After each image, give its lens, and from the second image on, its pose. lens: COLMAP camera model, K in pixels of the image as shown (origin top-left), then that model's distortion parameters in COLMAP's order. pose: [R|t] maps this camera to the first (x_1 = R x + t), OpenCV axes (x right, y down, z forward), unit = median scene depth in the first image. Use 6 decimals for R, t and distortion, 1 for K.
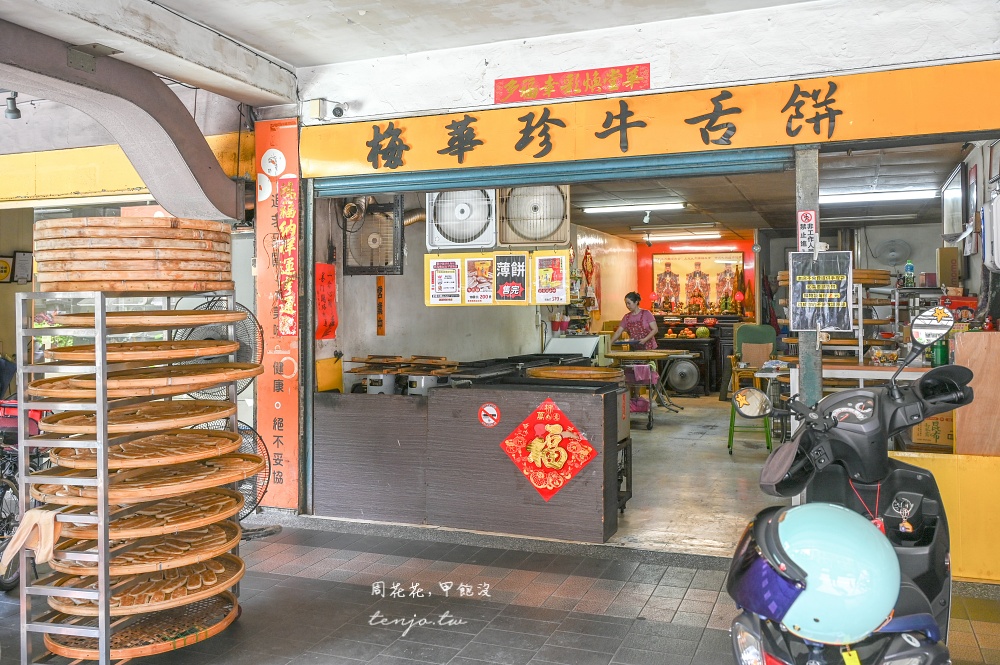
lens RADIAL K [[844.8, 0, 500.0], [0, 844.8, 332.5], [0, 0, 1]] dist [0.004684, 0.003965]
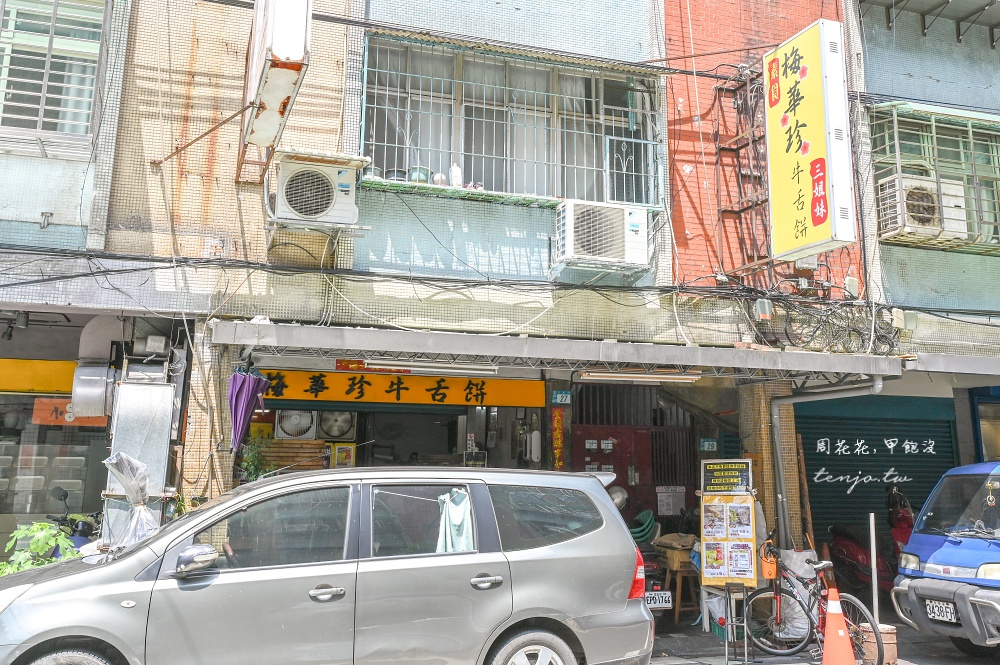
lens RADIAL K [[941.9, 0, 500.0], [0, 941.9, 332.5], [0, 0, 1]] dist [-0.000815, -0.000746]
pose [[0.745749, 0.107525, 0.657492, -1.229603], [-0.000605, 0.986999, -0.160726, -0.002247], [-0.666226, 0.119463, 0.736119, -0.928603]]
